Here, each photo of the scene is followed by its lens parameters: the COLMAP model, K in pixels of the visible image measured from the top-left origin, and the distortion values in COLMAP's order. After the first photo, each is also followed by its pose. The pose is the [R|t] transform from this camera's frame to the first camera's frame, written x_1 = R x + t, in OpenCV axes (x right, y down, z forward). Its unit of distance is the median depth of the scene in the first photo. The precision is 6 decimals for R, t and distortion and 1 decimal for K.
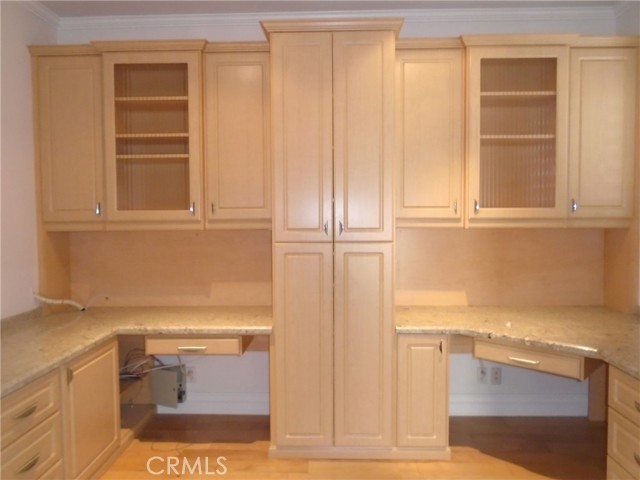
lens RADIAL K [[493.7, 0, 323.0], [0, 493.7, 240.6], [0, 0, 1]] dist [-0.013124, -0.001082]
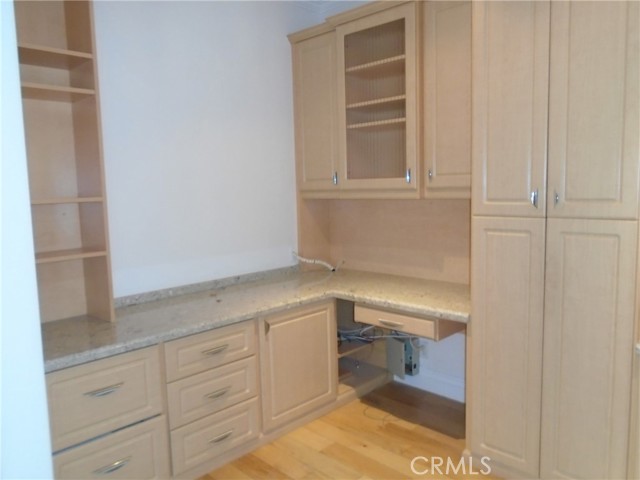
lens RADIAL K [[493.7, 0, 321.1], [0, 493.7, 238.3], [0, 0, 1]] dist [-0.013124, -0.001082]
pose [[0.731335, 0.061673, -0.679224, 0.261280], [-0.015097, 0.997123, 0.074283, -0.014013], [0.681851, -0.044071, 0.730162, 0.198907]]
